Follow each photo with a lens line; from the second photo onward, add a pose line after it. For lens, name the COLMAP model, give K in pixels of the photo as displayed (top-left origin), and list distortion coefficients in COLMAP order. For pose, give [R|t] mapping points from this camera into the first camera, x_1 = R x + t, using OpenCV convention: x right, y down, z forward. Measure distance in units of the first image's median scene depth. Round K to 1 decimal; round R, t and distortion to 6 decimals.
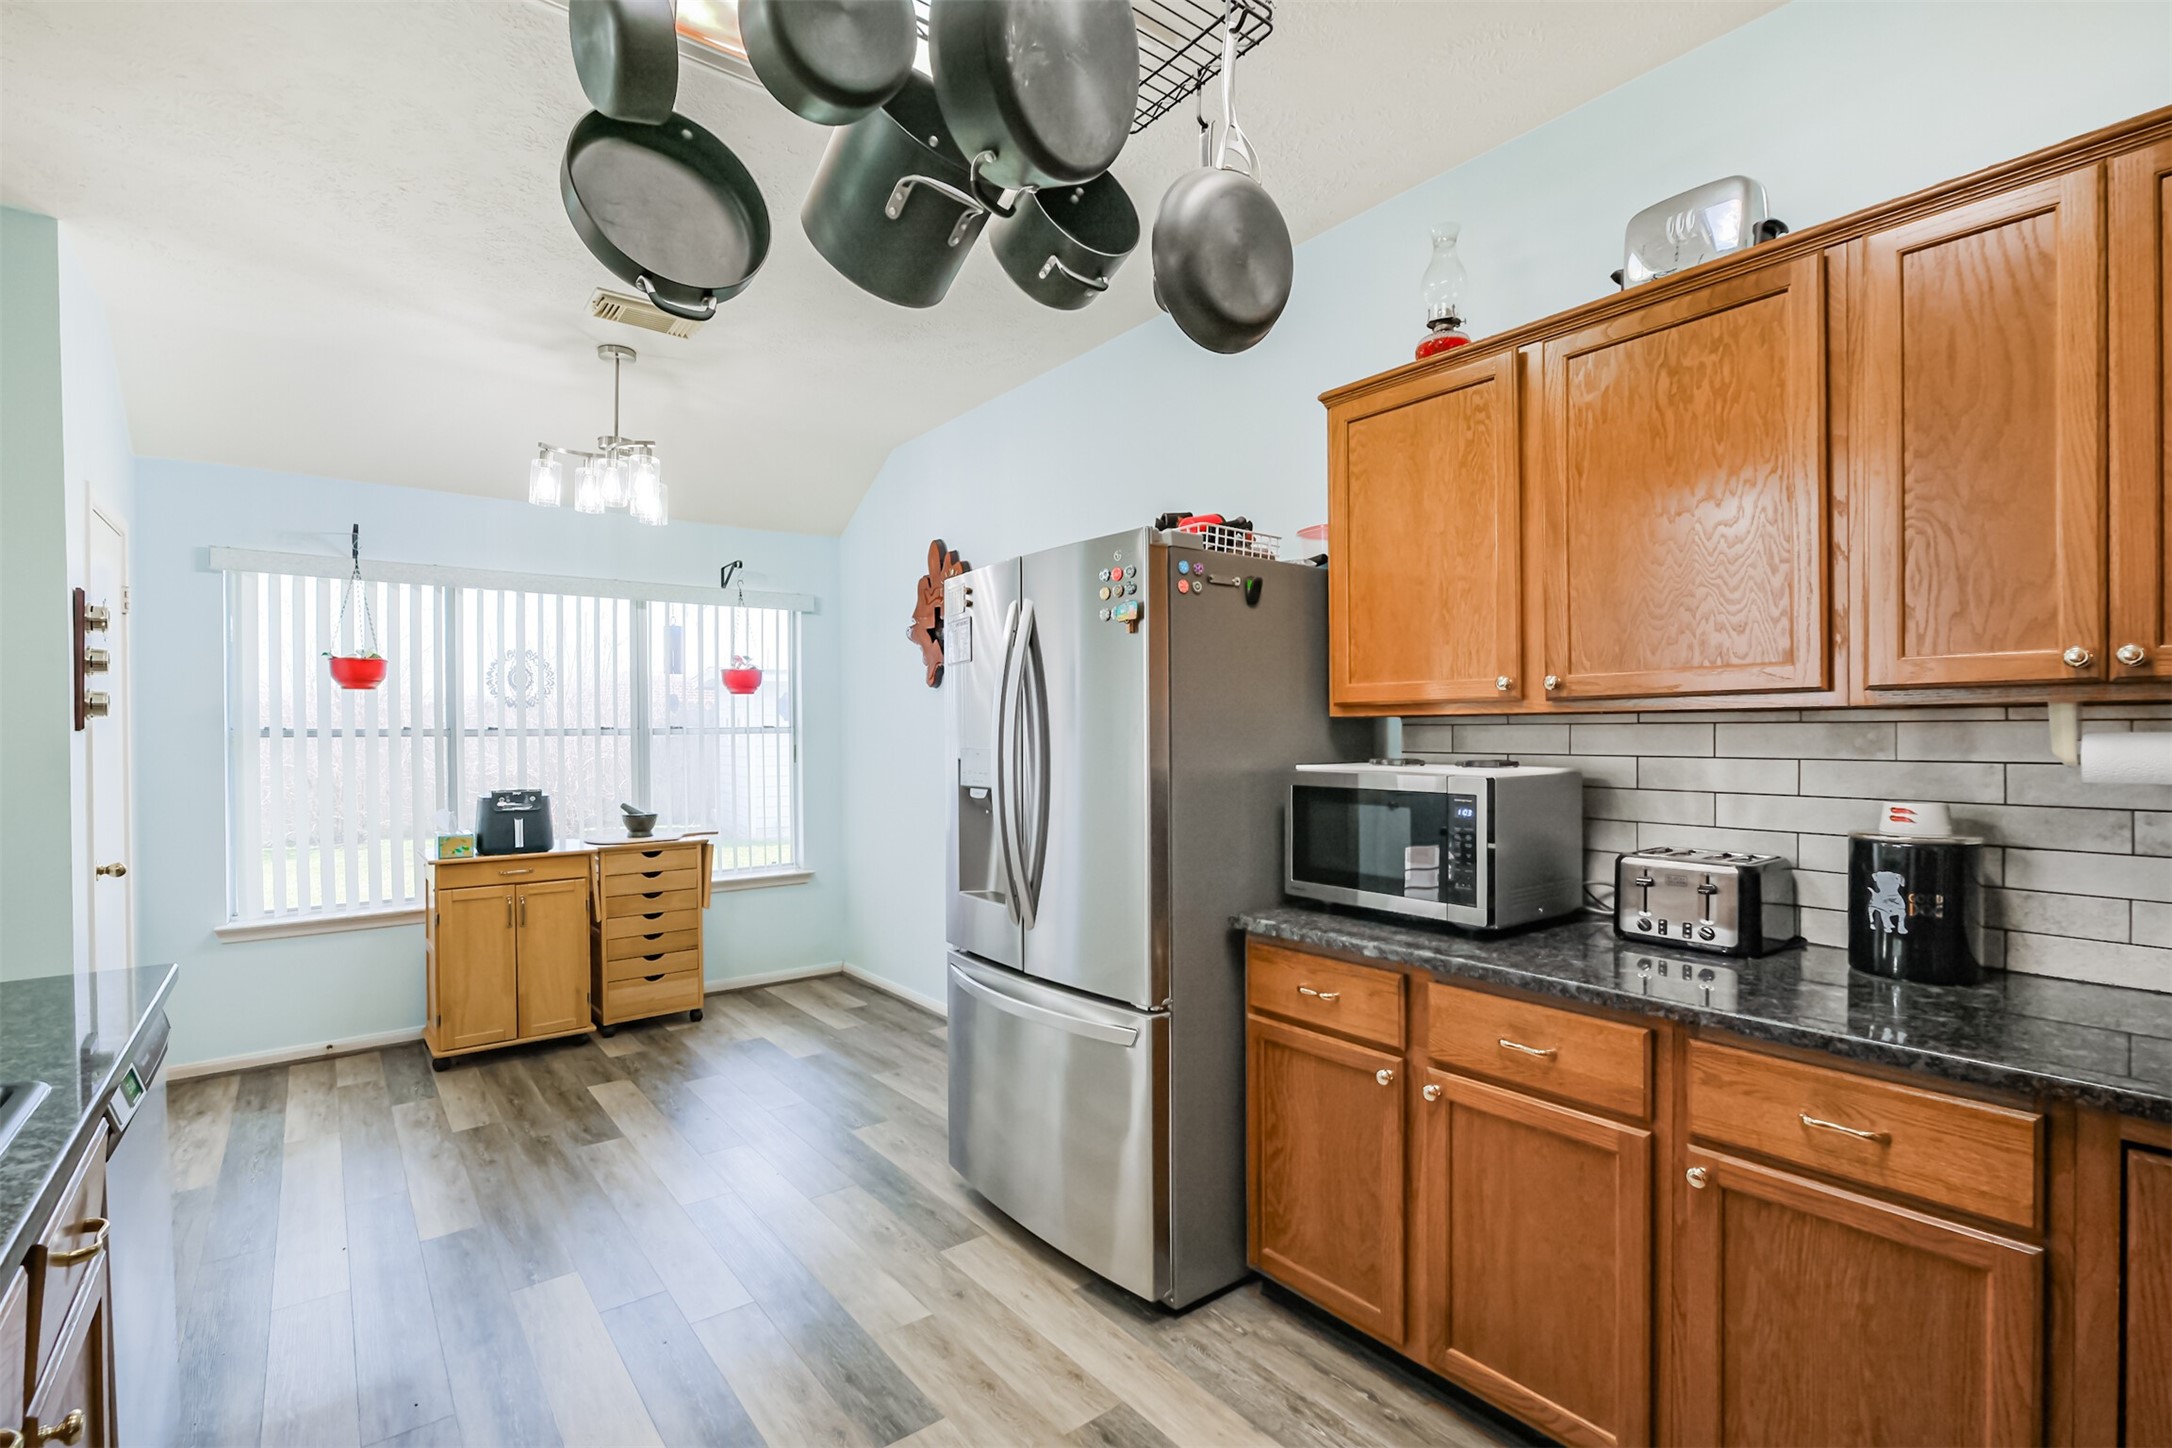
lens RADIAL K [[981.1, 0, 1079.1], [0, 981.1, 733.3], [0, 0, 1]] dist [-0.007691, -0.000420]
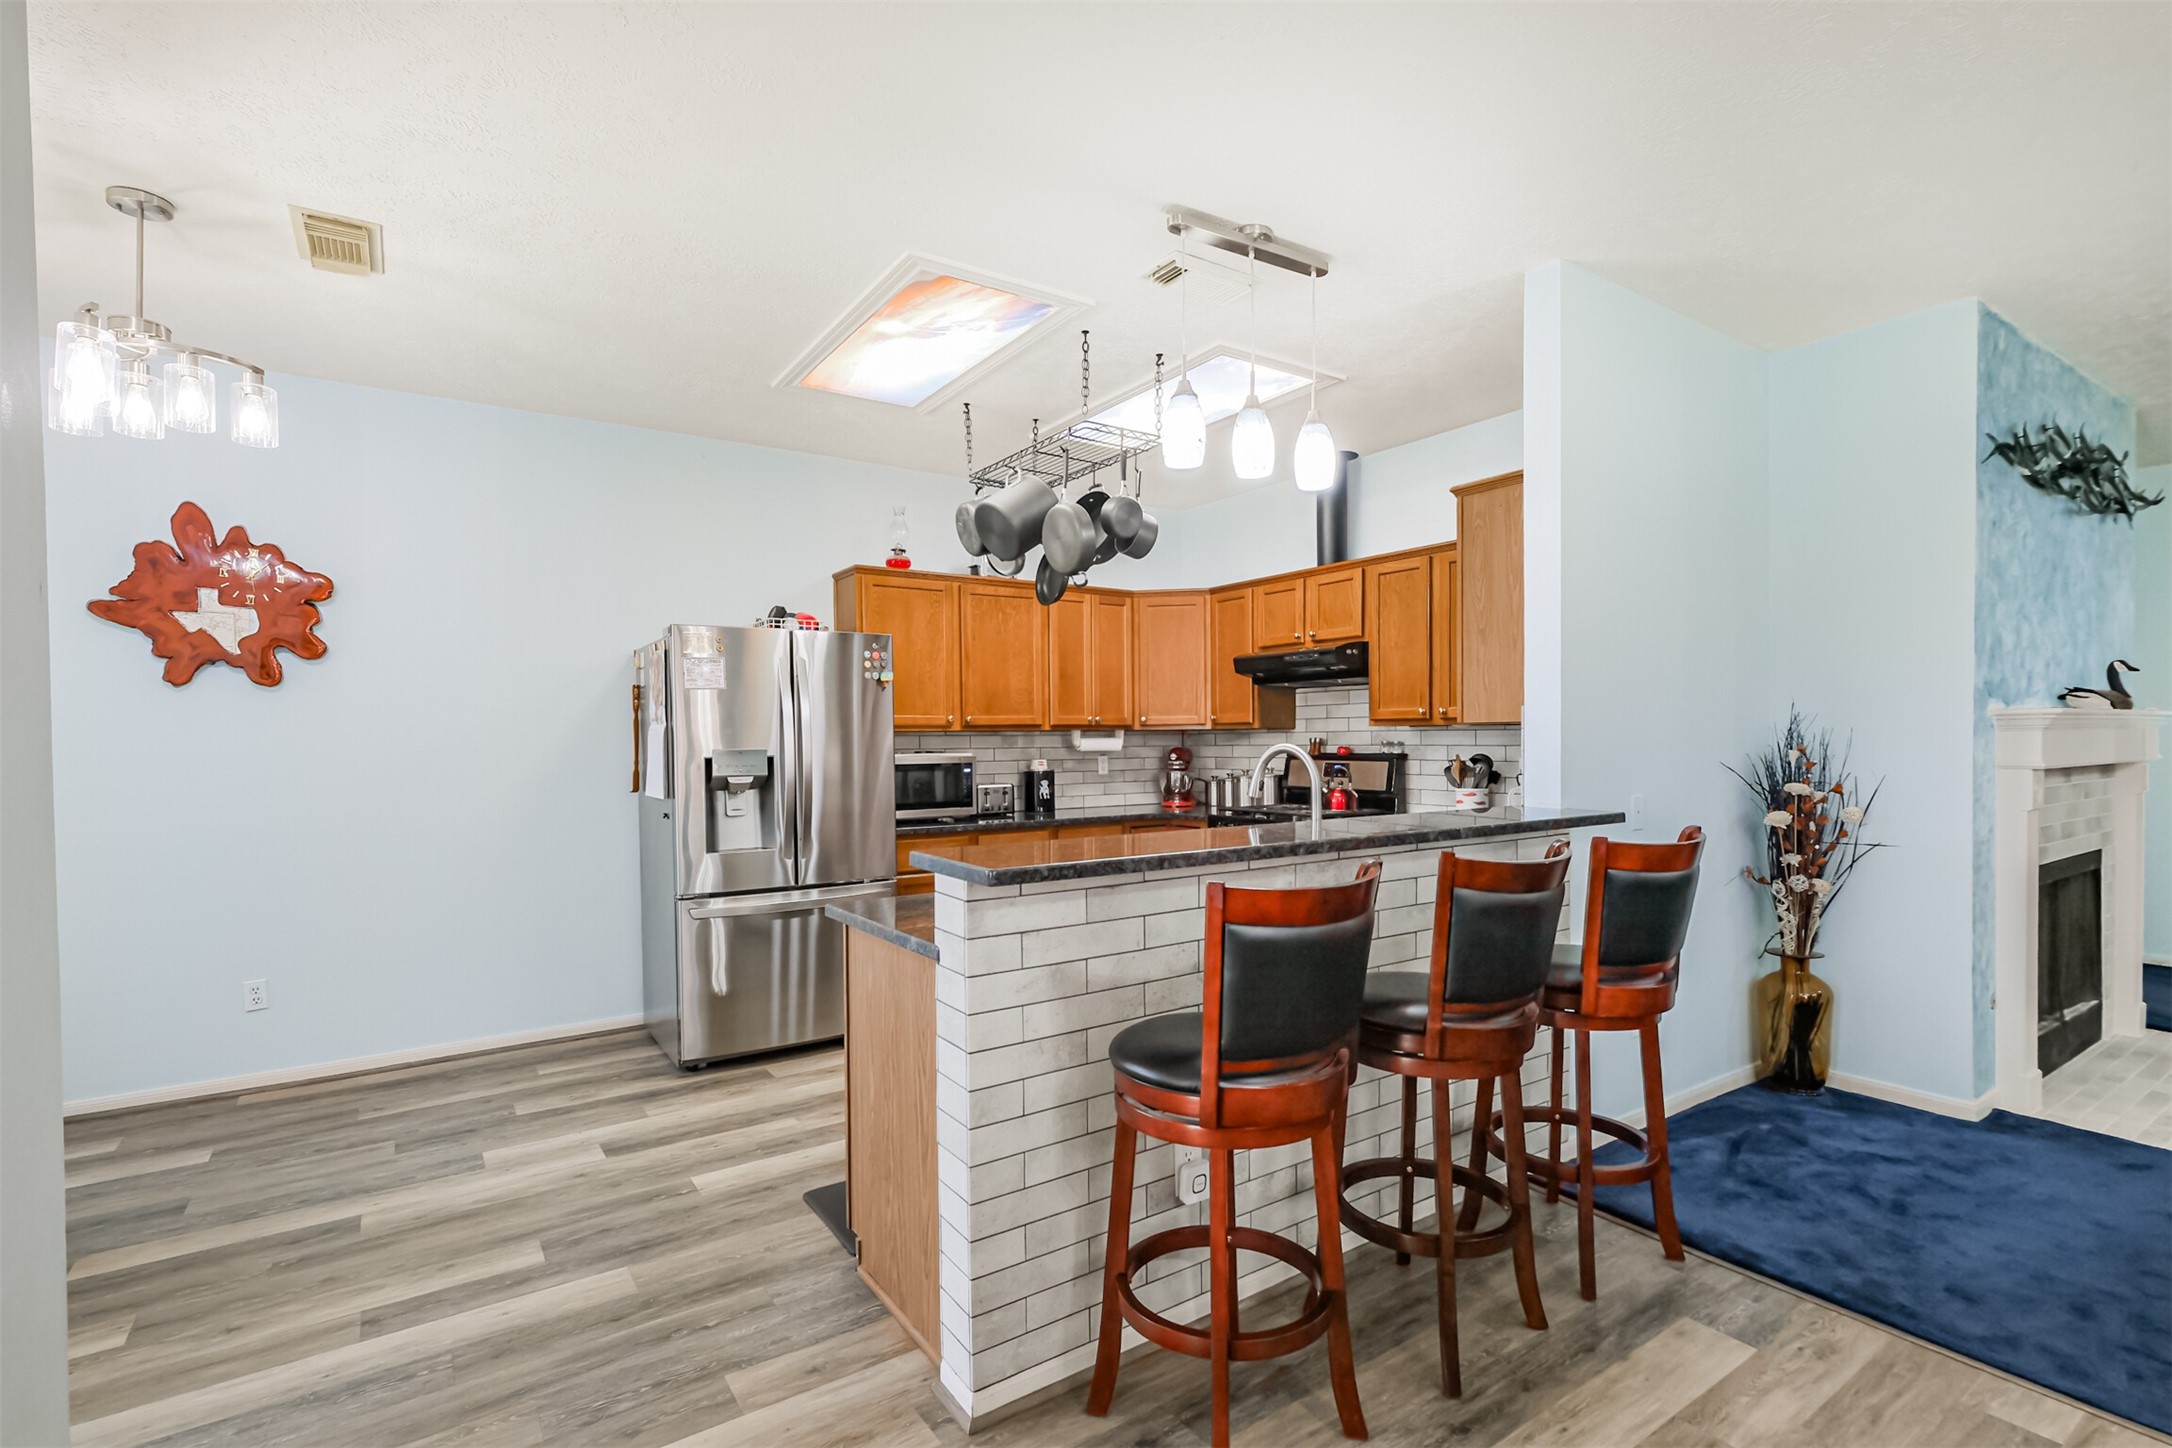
lens RADIAL K [[992.8, 0, 1084.1], [0, 992.8, 760.0], [0, 0, 1]] dist [0.002532, -0.000324]
pose [[0.071795, -0.015362, 0.997301, -1.034237], [0.011763, 0.999825, 0.014554, 0.010621], [-0.997350, 0.010686, 0.071963, 0.250973]]
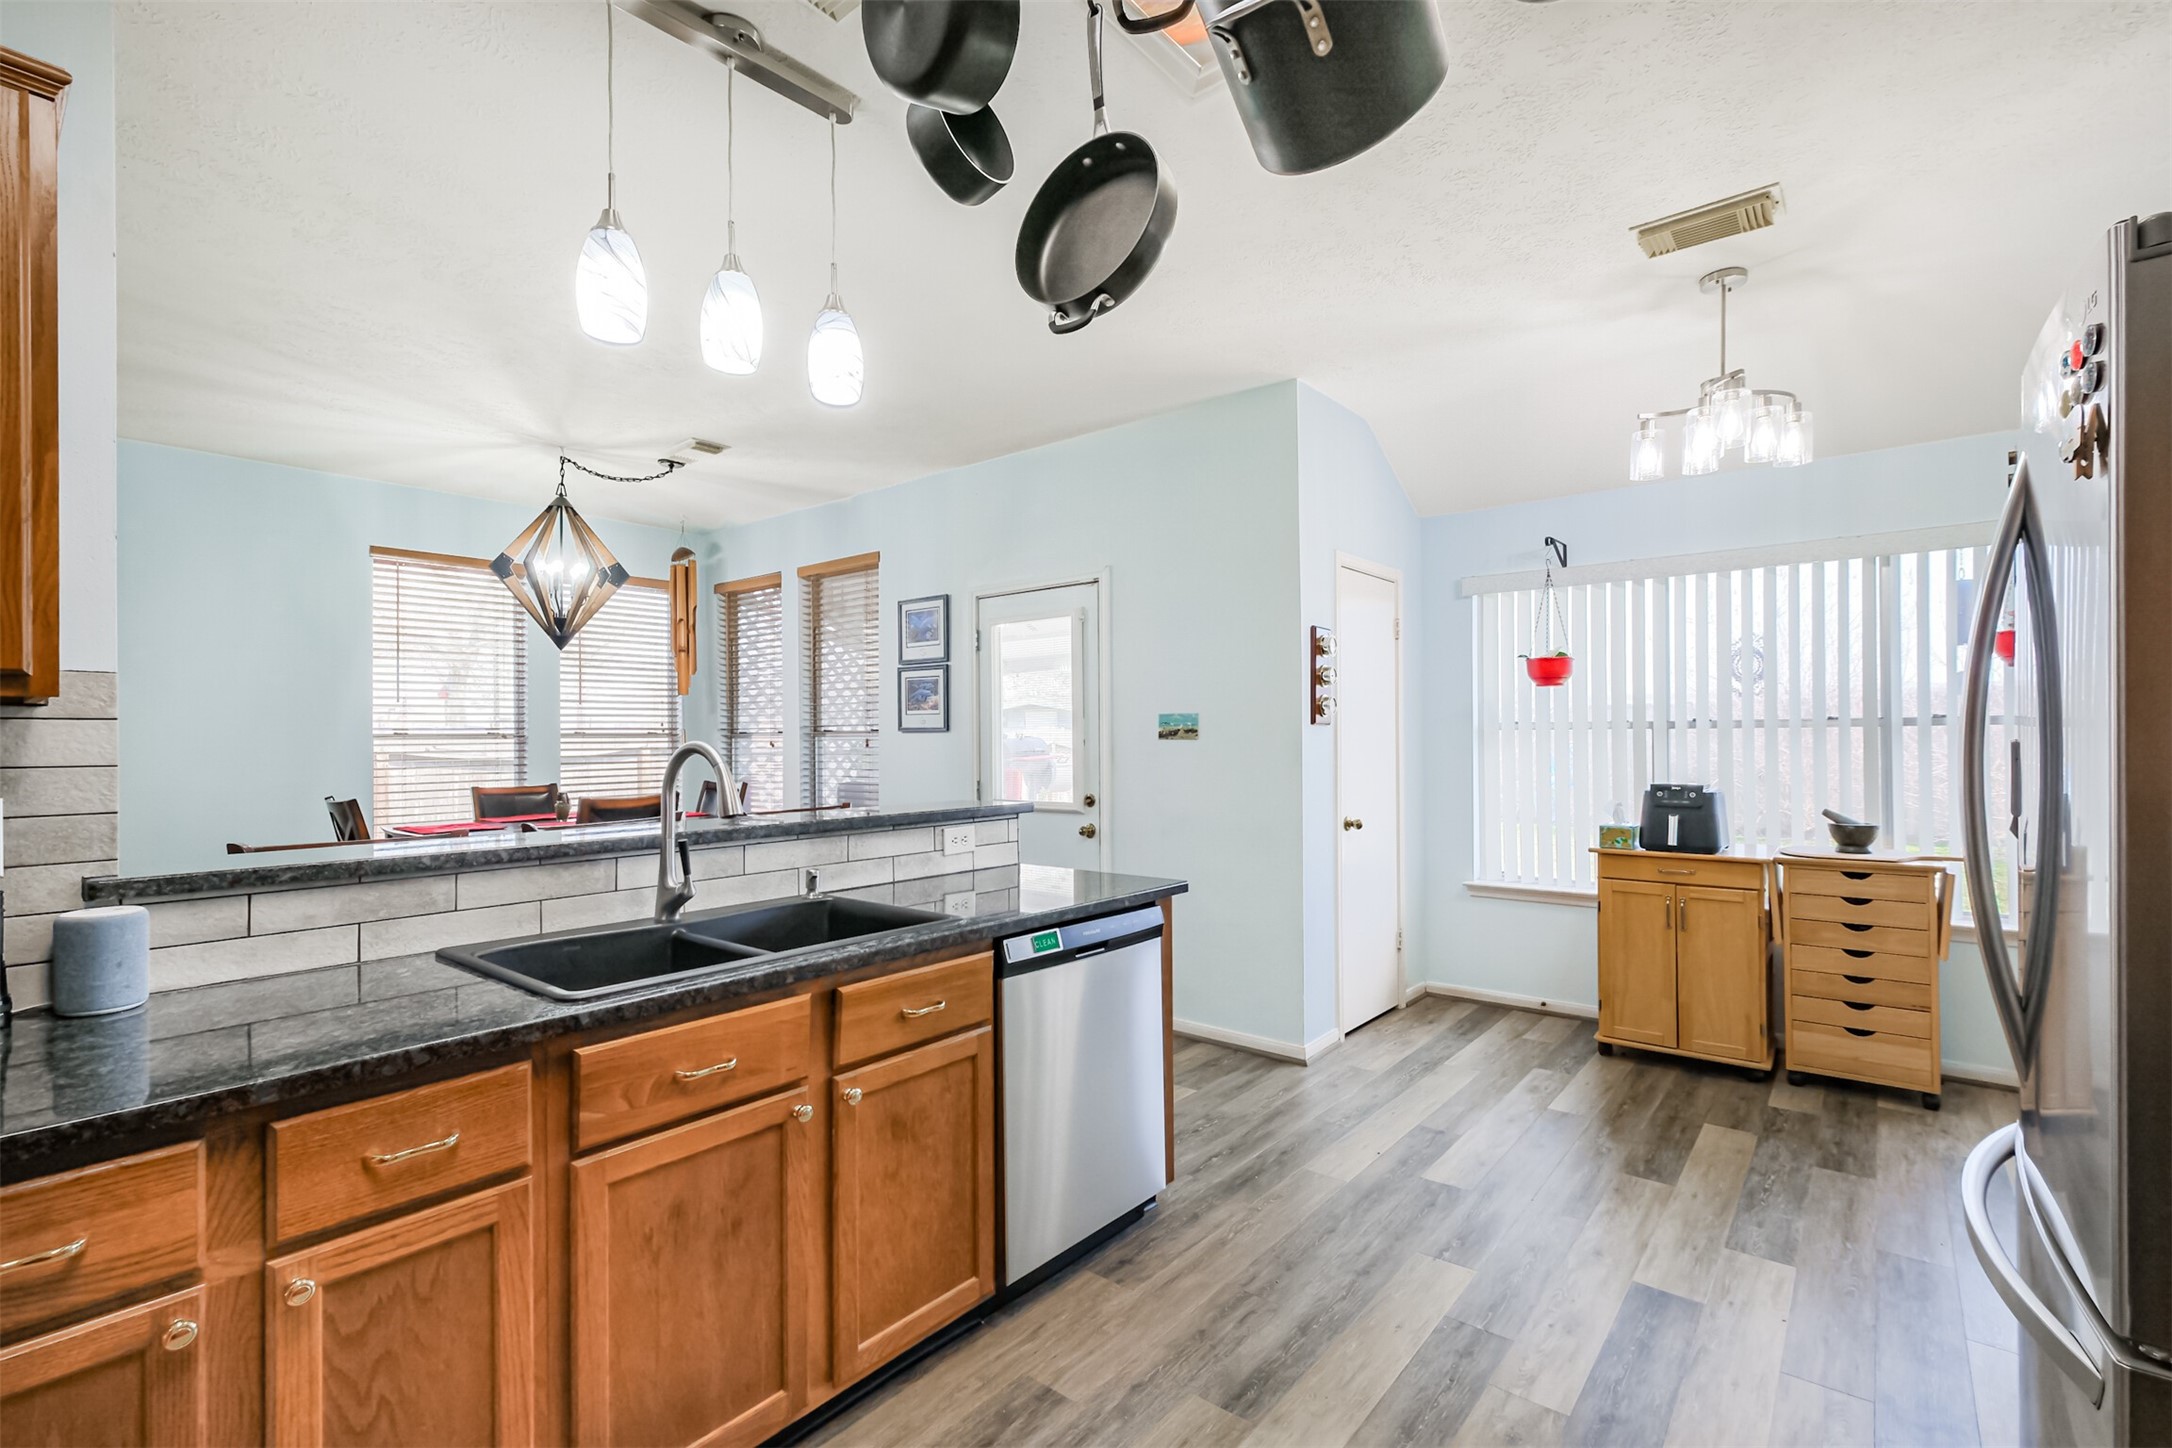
lens RADIAL K [[972.8, 0, 1096.5], [0, 972.8, 732.7], [0, 0, 1]] dist [-0.004851, -0.000451]
pose [[0.224562, 0.000373, -0.974460, 0.213098], [0.001641, 0.999998, 0.000761, 0.006494], [0.974458, -0.001770, 0.224561, 0.249016]]
